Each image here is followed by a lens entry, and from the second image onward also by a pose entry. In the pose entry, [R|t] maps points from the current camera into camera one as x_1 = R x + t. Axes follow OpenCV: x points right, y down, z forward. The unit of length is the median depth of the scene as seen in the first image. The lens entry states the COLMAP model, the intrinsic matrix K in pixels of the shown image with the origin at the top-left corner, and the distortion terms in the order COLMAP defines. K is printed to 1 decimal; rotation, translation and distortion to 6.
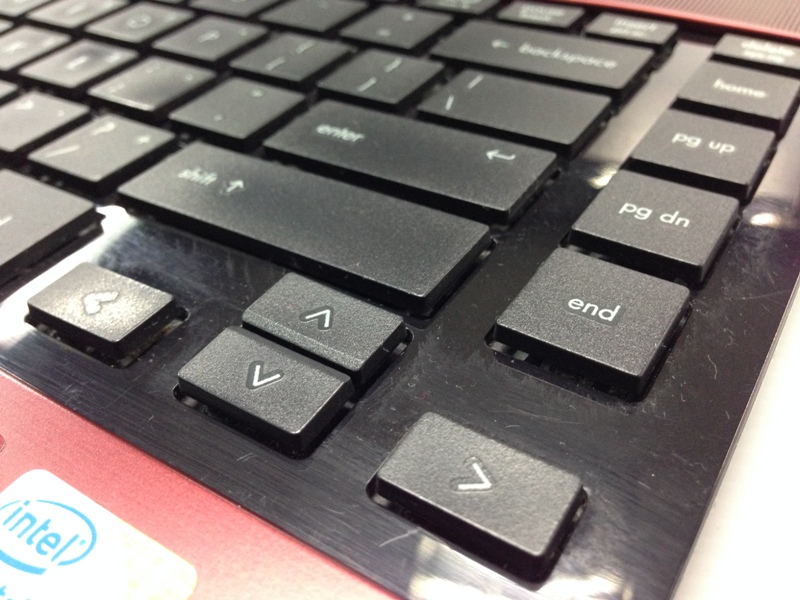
lens RADIAL K [[781.1, 0, 400.0], [0, 781.1, 300.0], [0, 0, 1]] dist [0.048127, -0.216372]
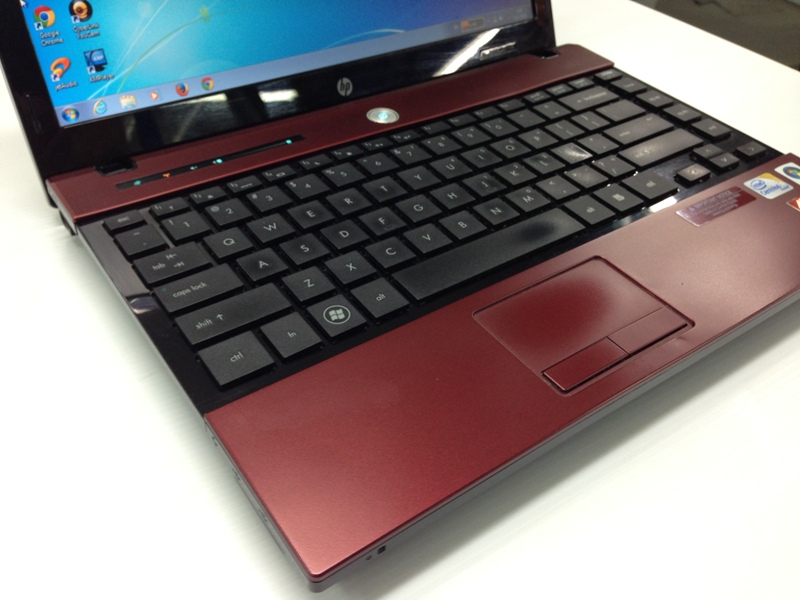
lens RADIAL K [[755.7, 0, 400.0], [0, 755.7, 300.0], [0, 0, 1]] dist [0.073729, -0.176884]
pose [[0.356209, -0.546296, 0.758074, -3.495826], [0.529574, 0.786442, 0.317899, -1.267788], [-0.769848, 0.288218, 0.569442, 0.035802]]
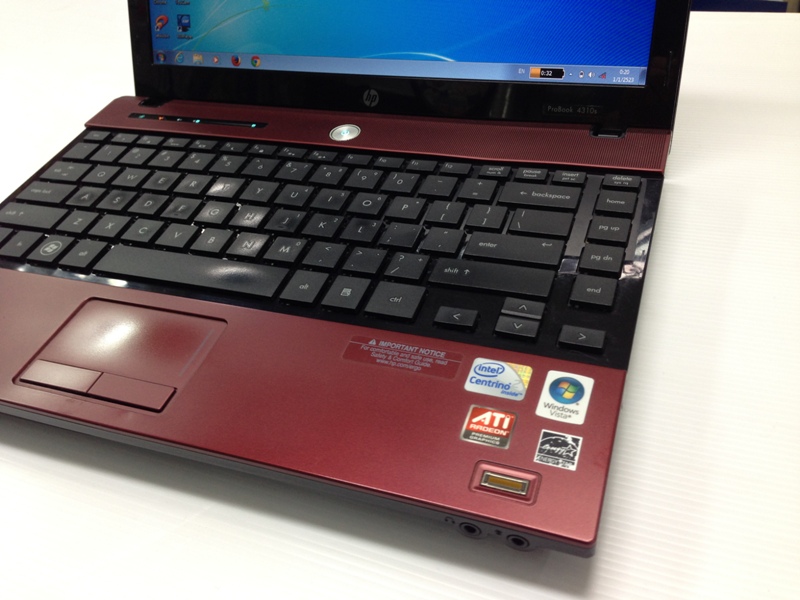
lens RADIAL K [[748.9, 0, 400.0], [0, 748.9, 300.0], [0, 0, 1]] dist [0.037461, 0.002379]
pose [[0.971955, -0.202800, 0.119064, -0.762620], [0.199419, 0.979107, 0.039778, -0.189656], [-0.124644, -0.014918, 0.992089, -1.704703]]
